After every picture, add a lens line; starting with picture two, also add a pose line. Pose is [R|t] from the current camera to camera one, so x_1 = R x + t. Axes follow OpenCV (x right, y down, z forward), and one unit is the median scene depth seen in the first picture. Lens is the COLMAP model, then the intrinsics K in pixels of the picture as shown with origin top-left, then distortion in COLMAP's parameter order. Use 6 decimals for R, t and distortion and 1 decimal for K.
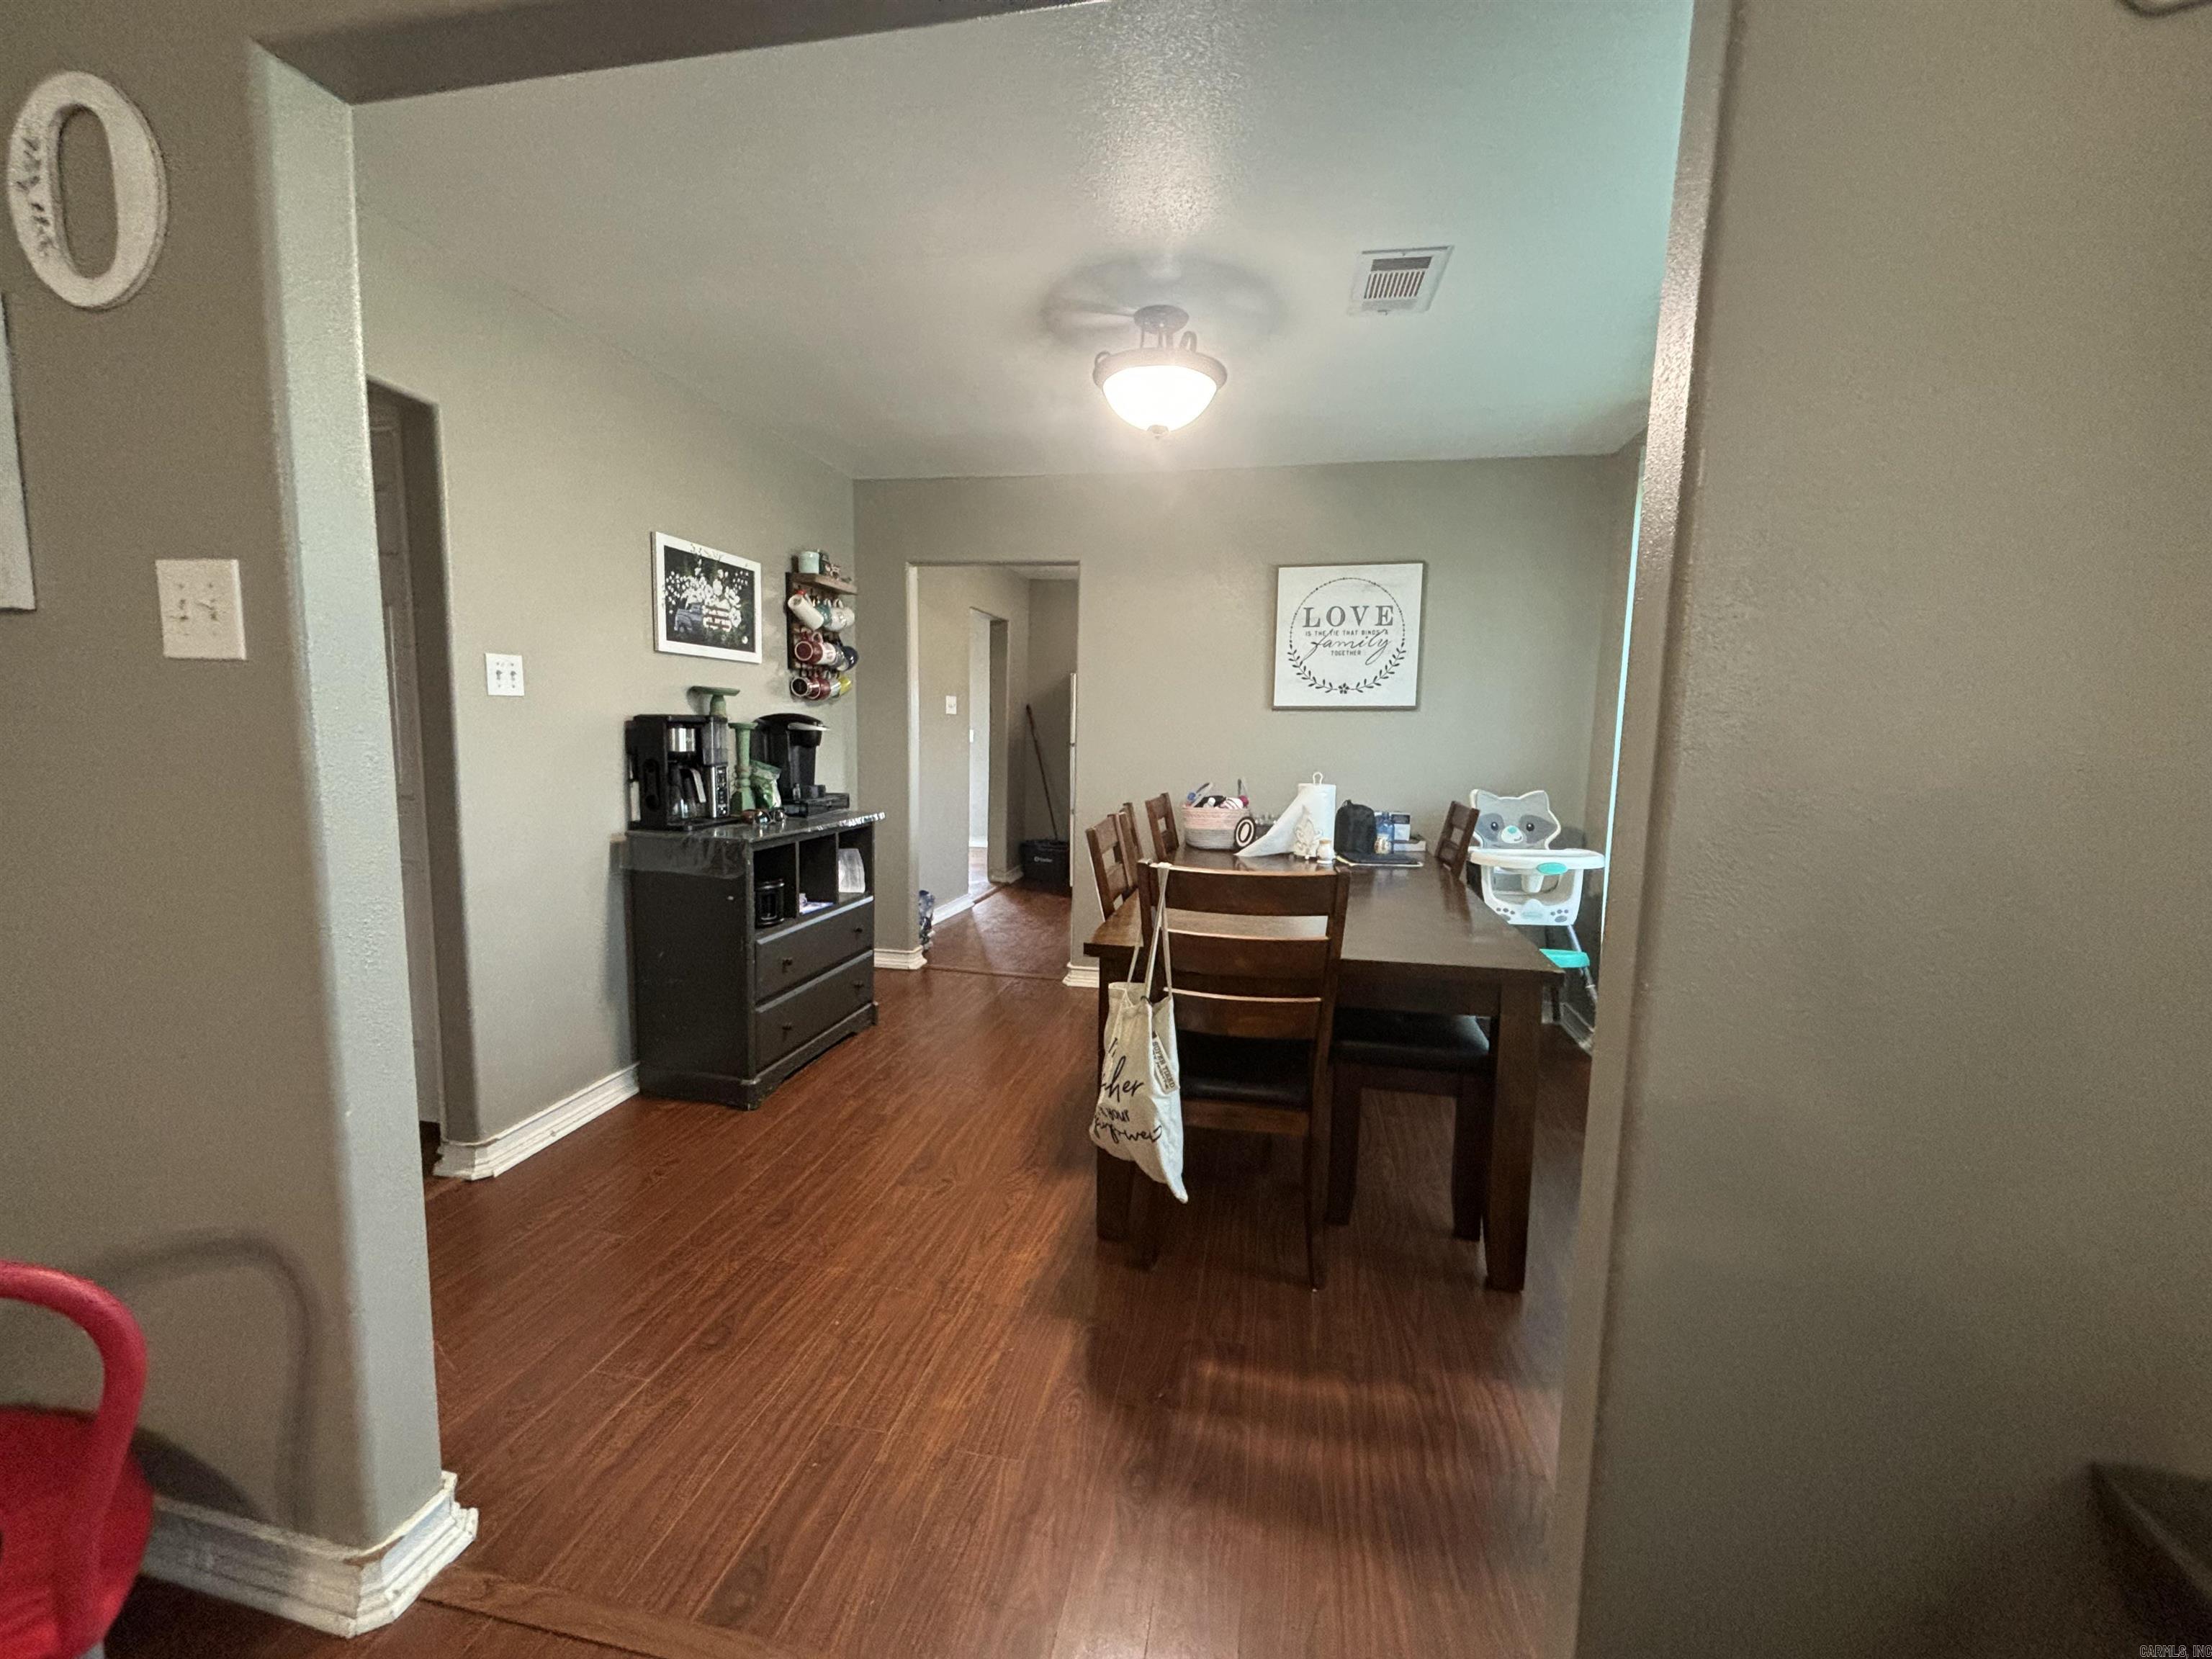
lens RADIAL K [[893.3, 0, 1106.0], [0, 893.3, 829.5], [0, 0, 1]] dist [0.053306, -0.000126]
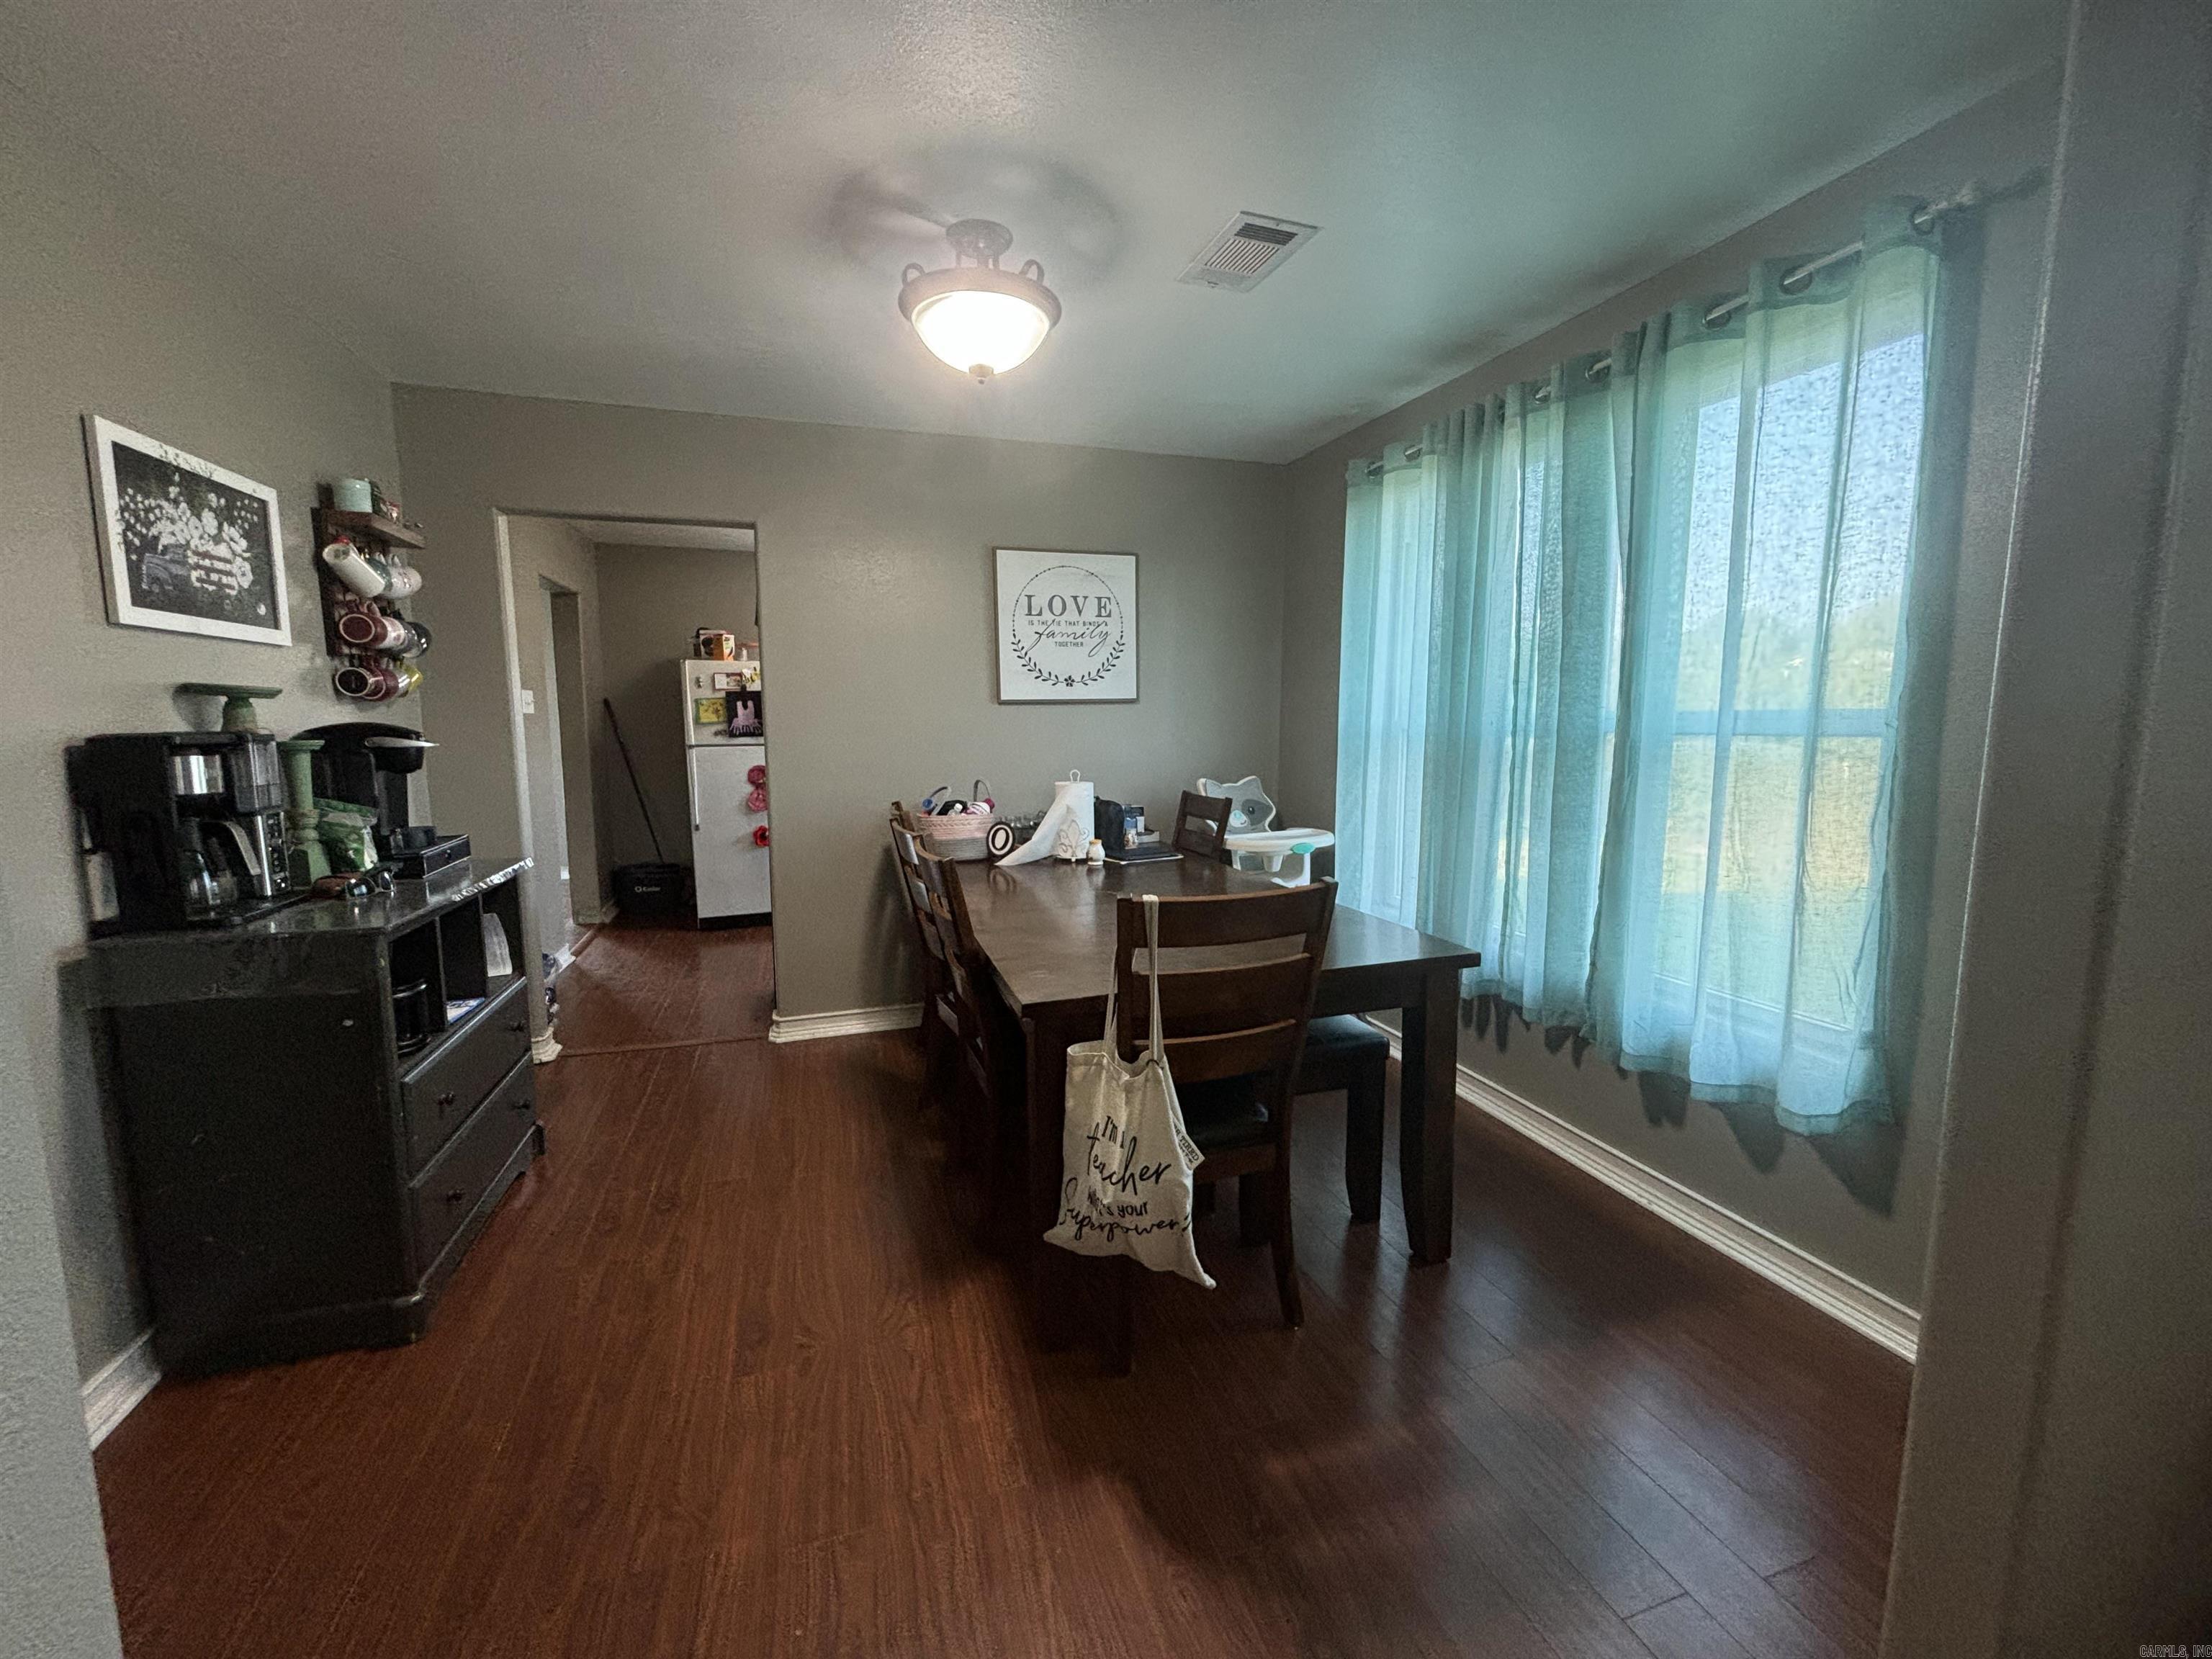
lens RADIAL K [[890.5, 0, 1098.2], [0, 890.5, 832.4], [0, 0, 1]] dist [0.021677, -0.000488]
pose [[0.877053, -0.087129, 0.472427, -0.203054], [0.080671, 0.996162, 0.033956, -0.029025], [-0.473572, 0.008330, 0.880716, 0.166376]]
